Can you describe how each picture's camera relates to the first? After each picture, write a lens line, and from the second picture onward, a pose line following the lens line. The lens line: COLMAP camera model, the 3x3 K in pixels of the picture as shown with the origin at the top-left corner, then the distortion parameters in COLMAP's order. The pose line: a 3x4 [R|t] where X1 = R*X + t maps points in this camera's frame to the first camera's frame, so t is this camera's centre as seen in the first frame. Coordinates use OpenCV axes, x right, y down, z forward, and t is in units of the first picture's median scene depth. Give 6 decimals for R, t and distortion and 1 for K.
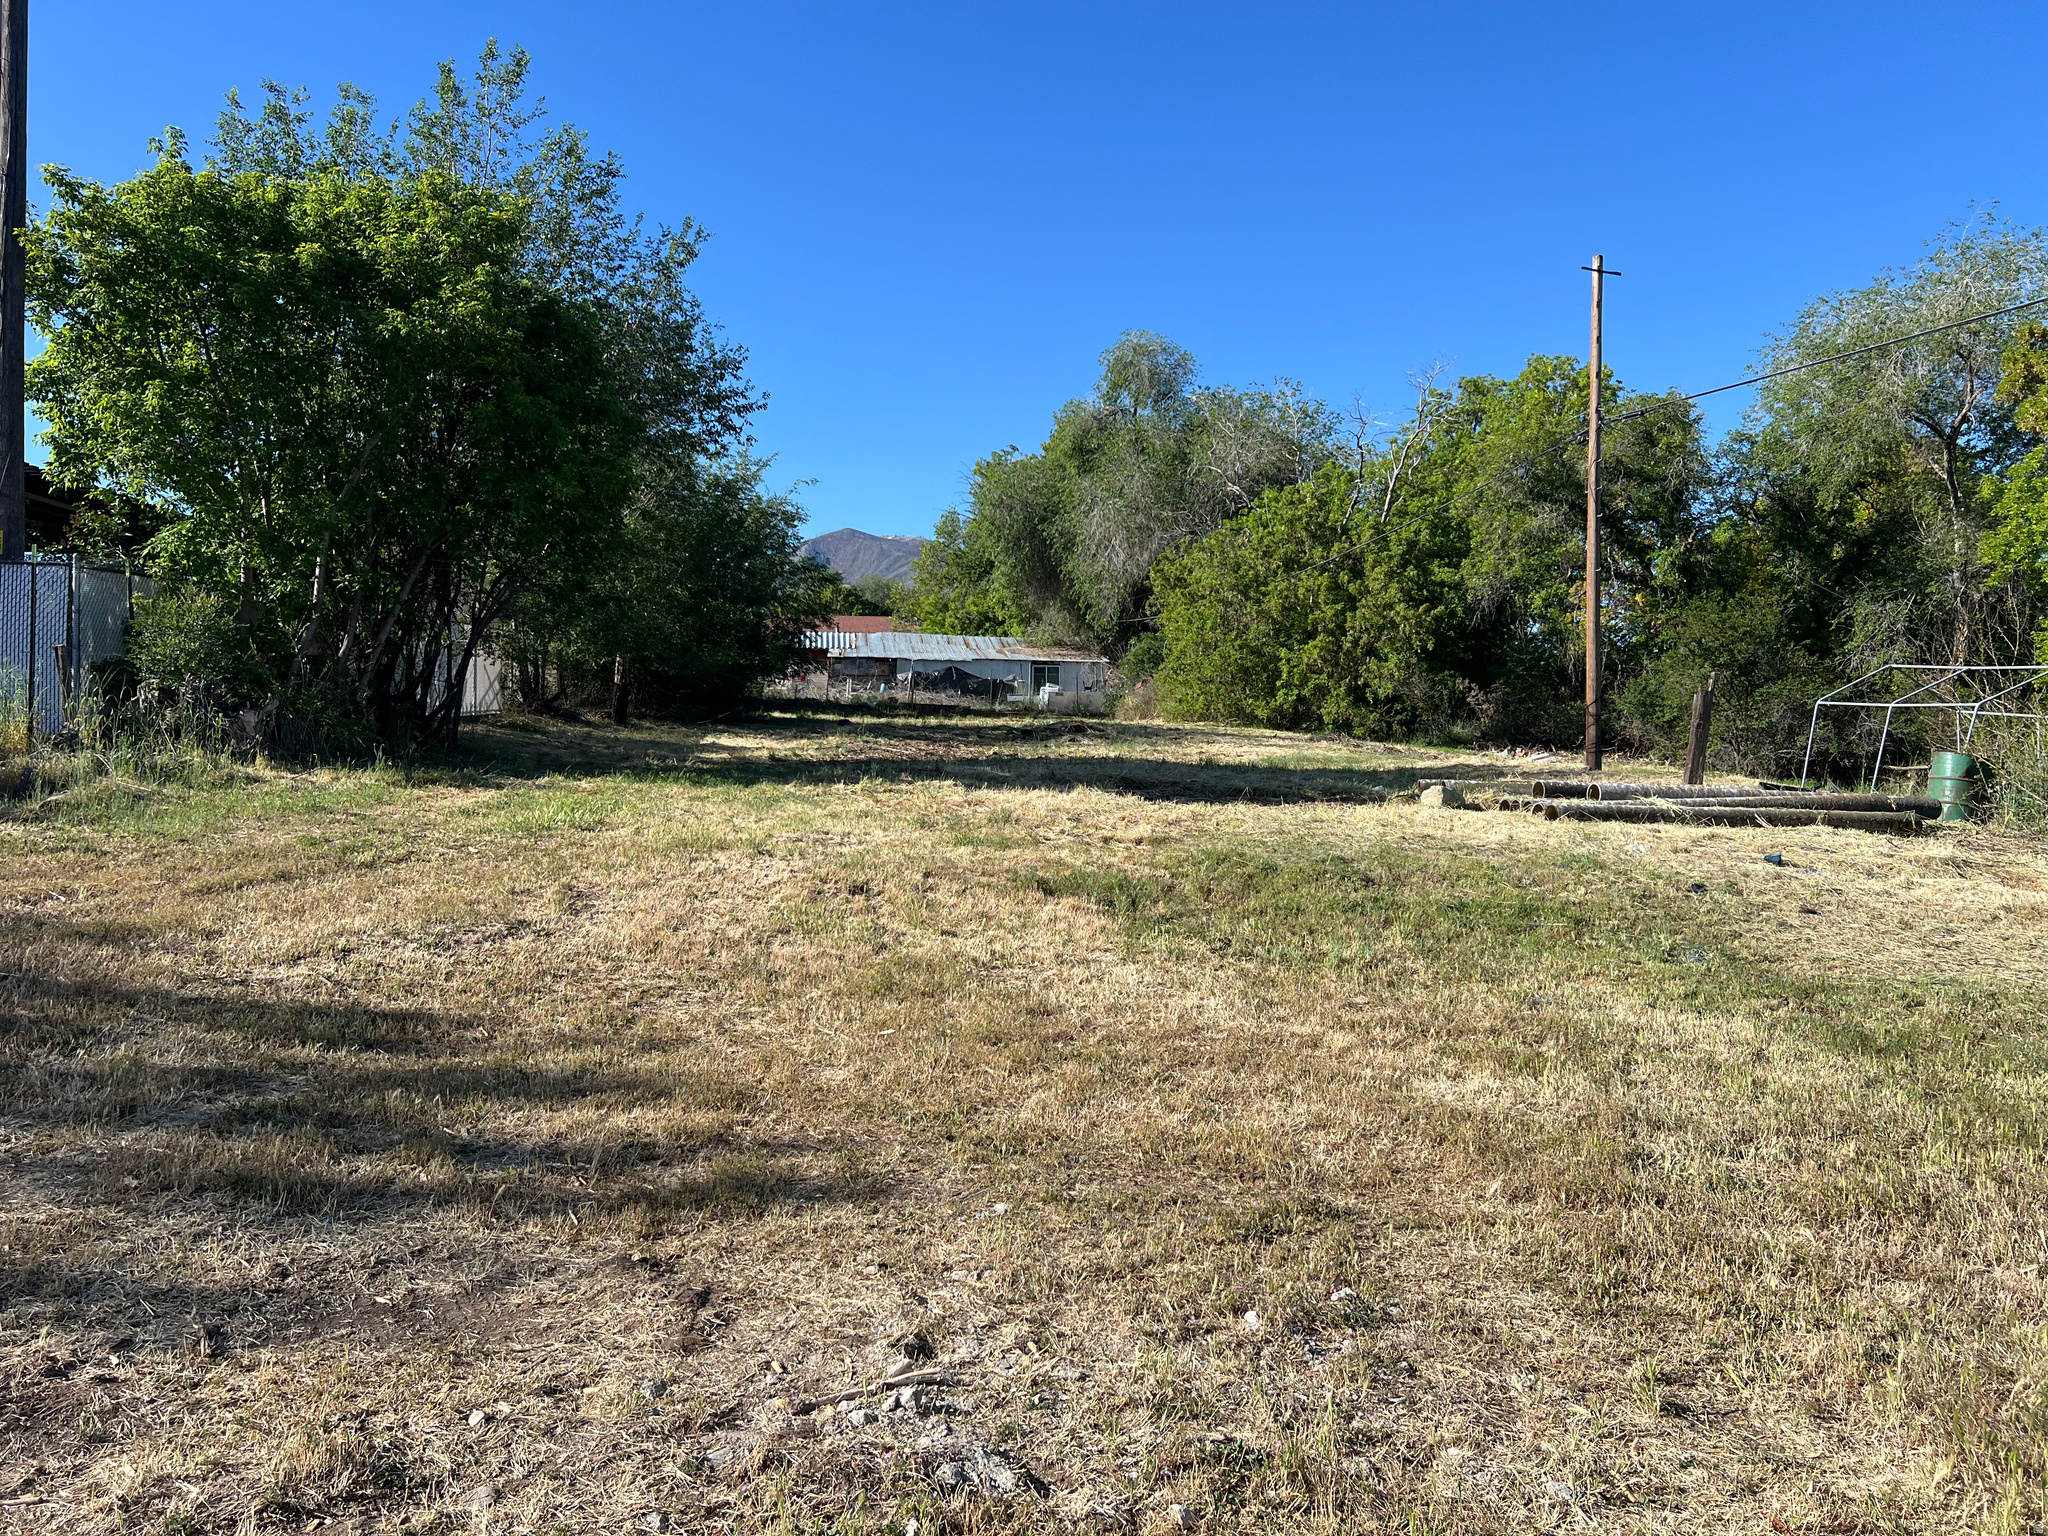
lens RADIAL K [[1569.2, 0, 1024.0], [0, 1569.2, 768.0], [0, 0, 1]] dist [0.093297, -0.083467]
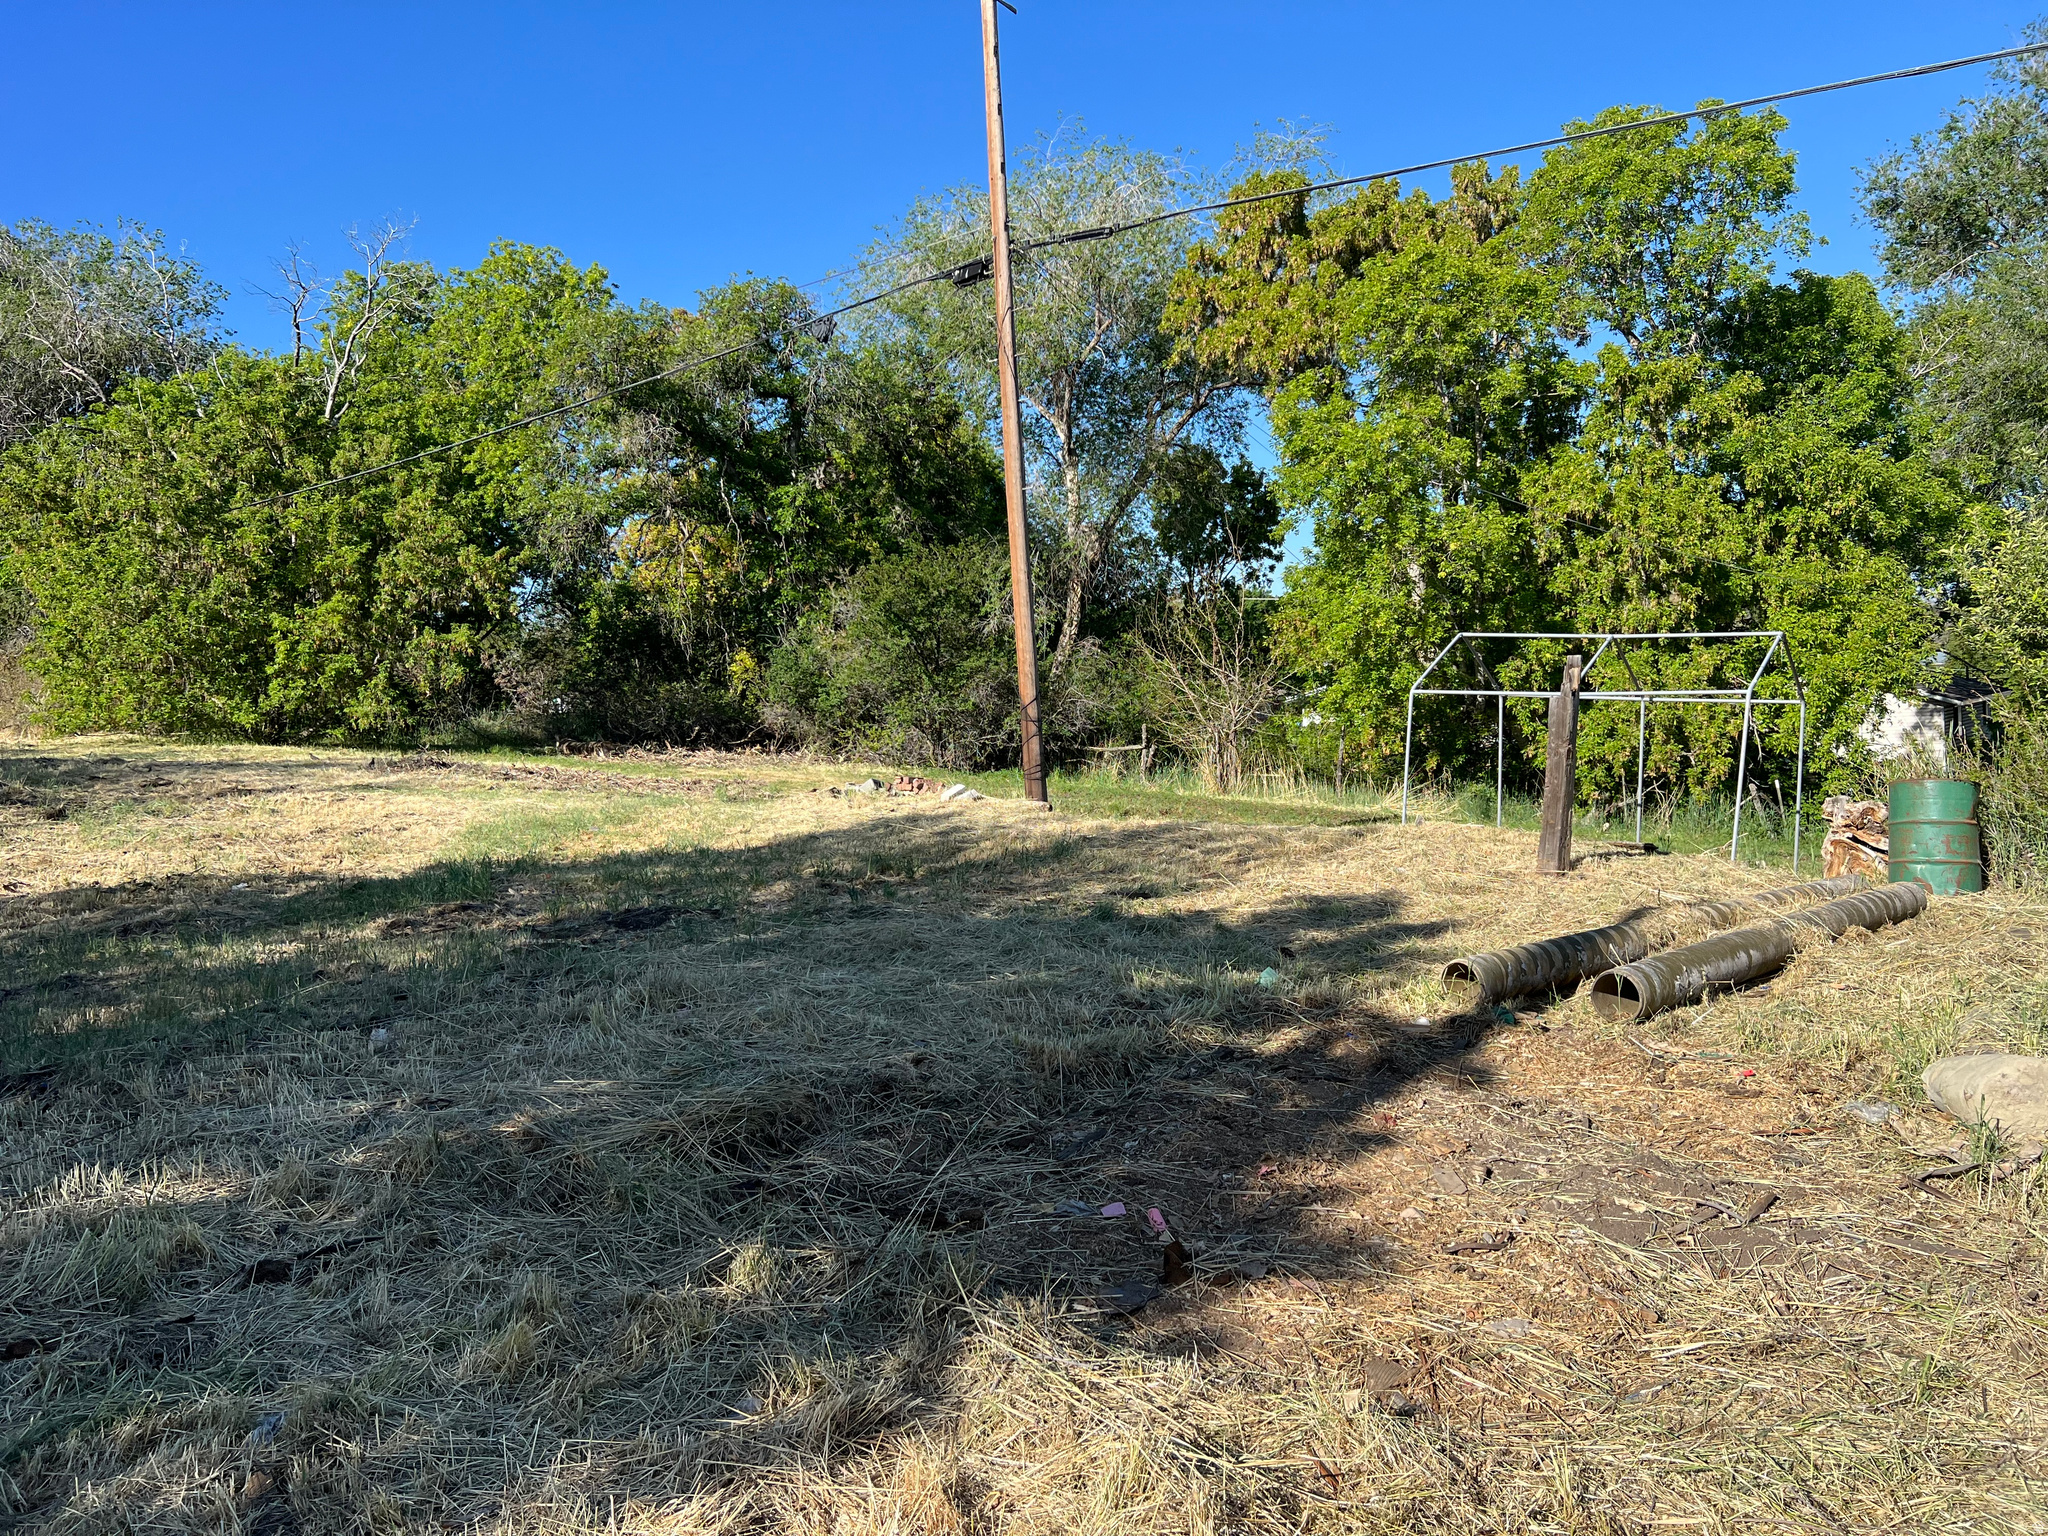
lens RADIAL K [[1569.2, 0, 1024.0], [0, 1569.2, 768.0], [0, 0, 1]] dist [0.093297, -0.083467]
pose [[0.752049, -0.077821, 0.654497, -0.026785], [0.062380, 0.996952, 0.046861, -0.023961], [-0.656149, 0.005586, 0.754611, 0.300949]]
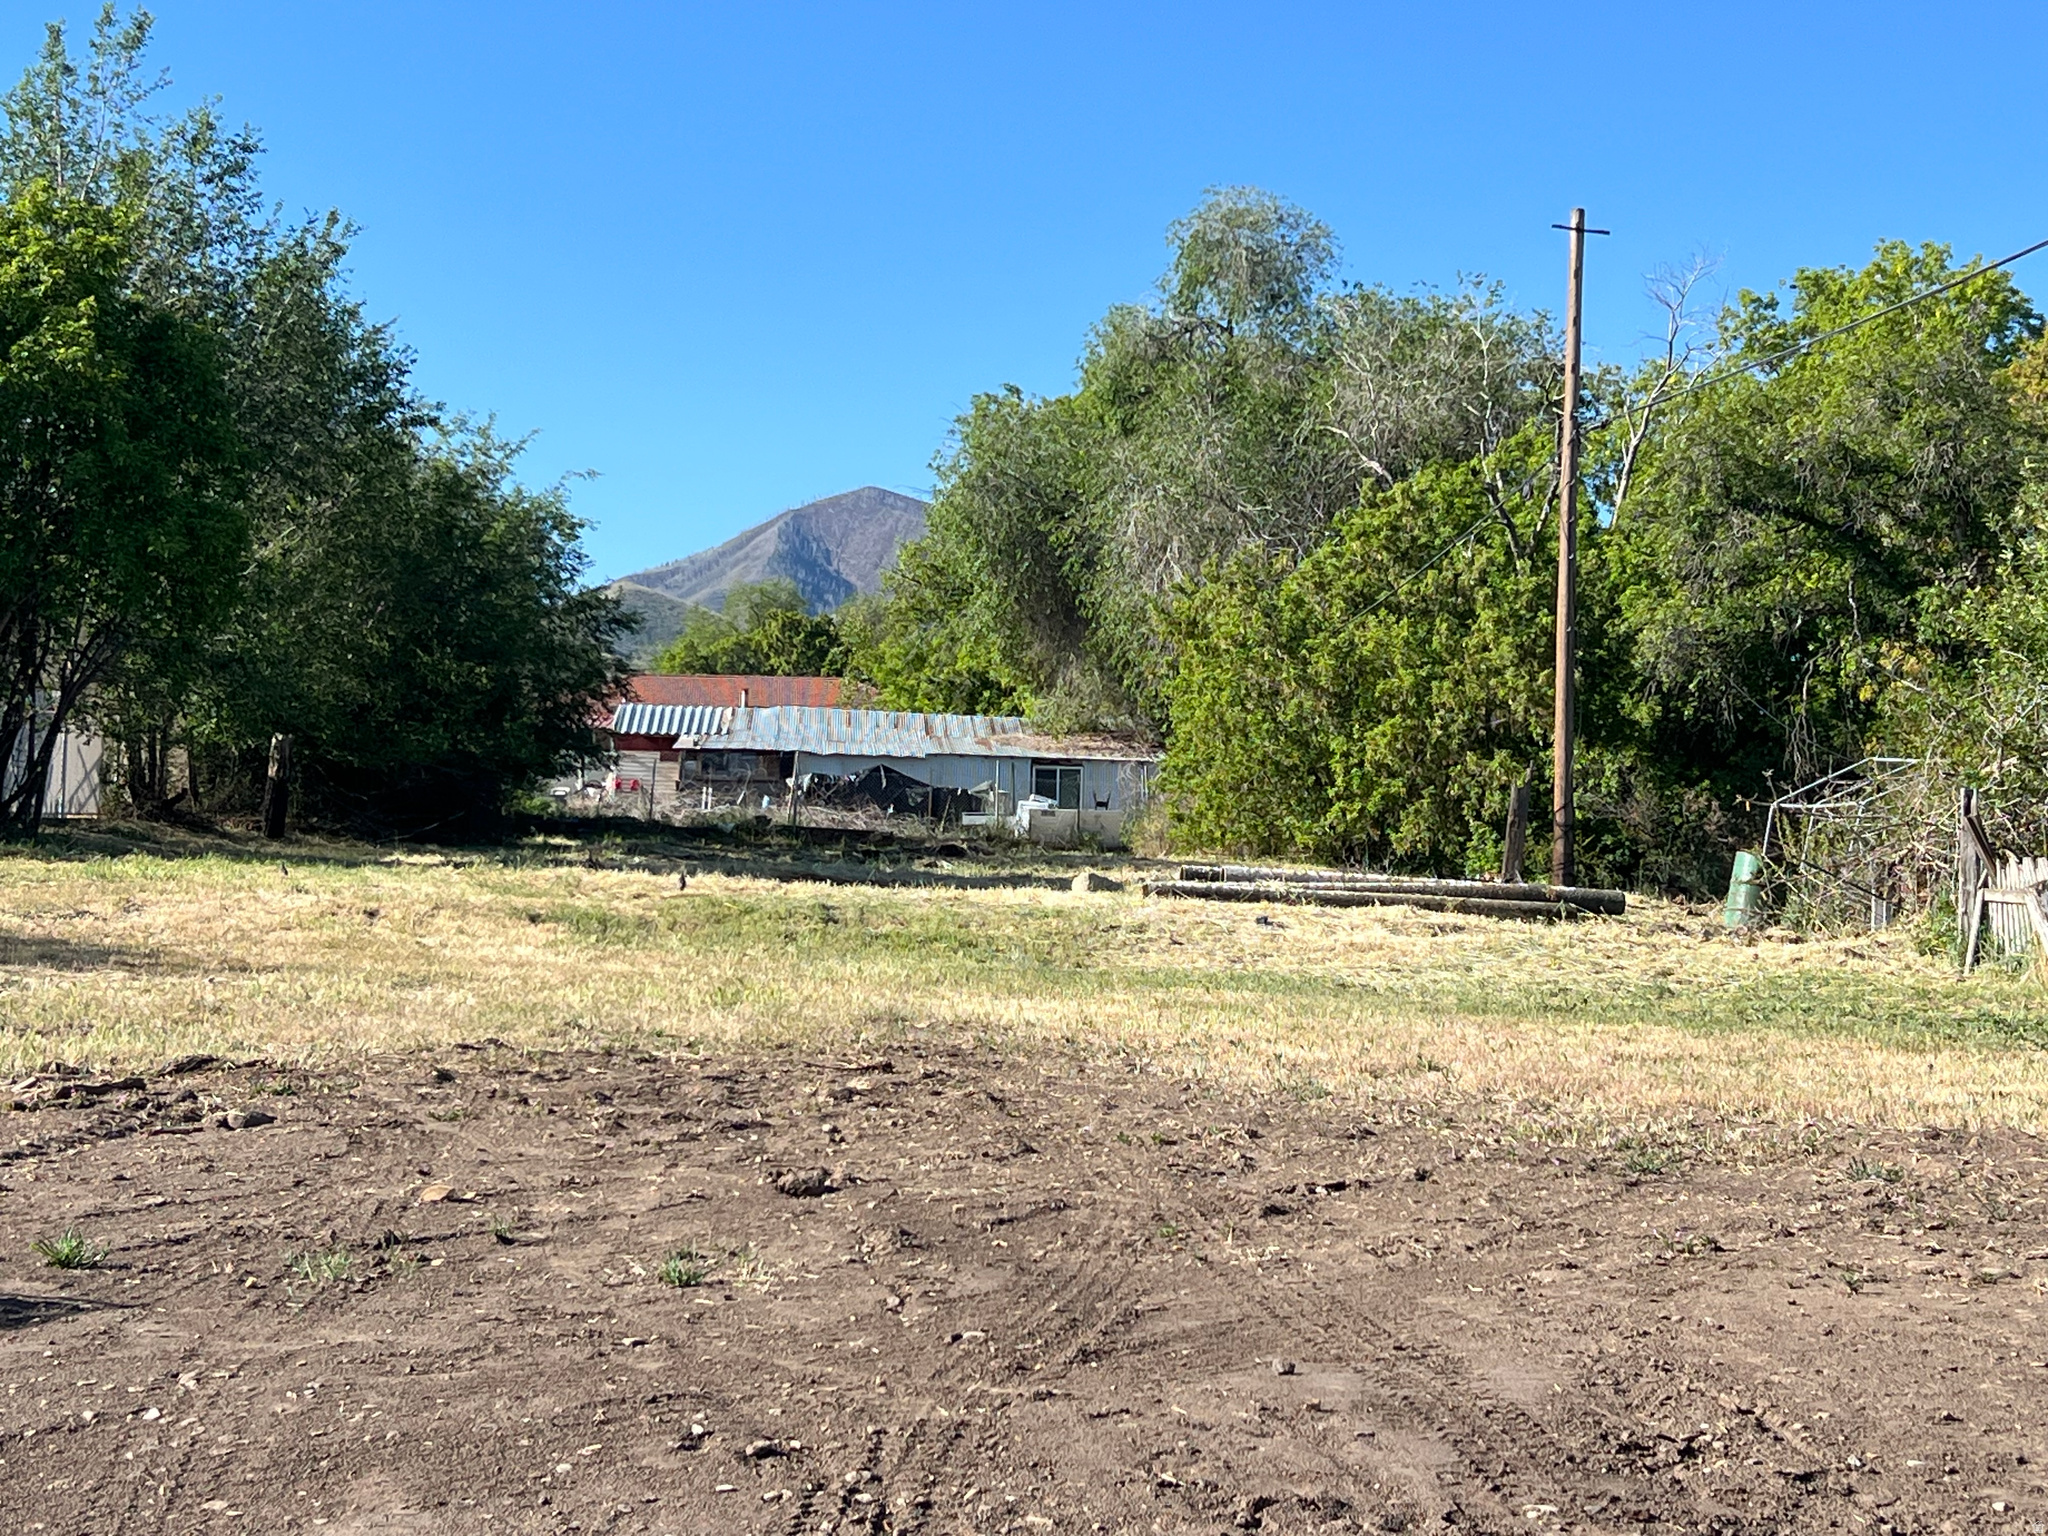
lens RADIAL K [[3446.0, 0, 1064.2], [0, 3446.0, 760.2], [0, 0, 1]] dist [0.192463, -0.314353]
pose [[0.998399, 0.008832, -0.055863, 0.120951], [-0.012823, 0.997359, -0.071493, 0.030300], [0.055084, 0.072095, 0.995875, -0.342801]]
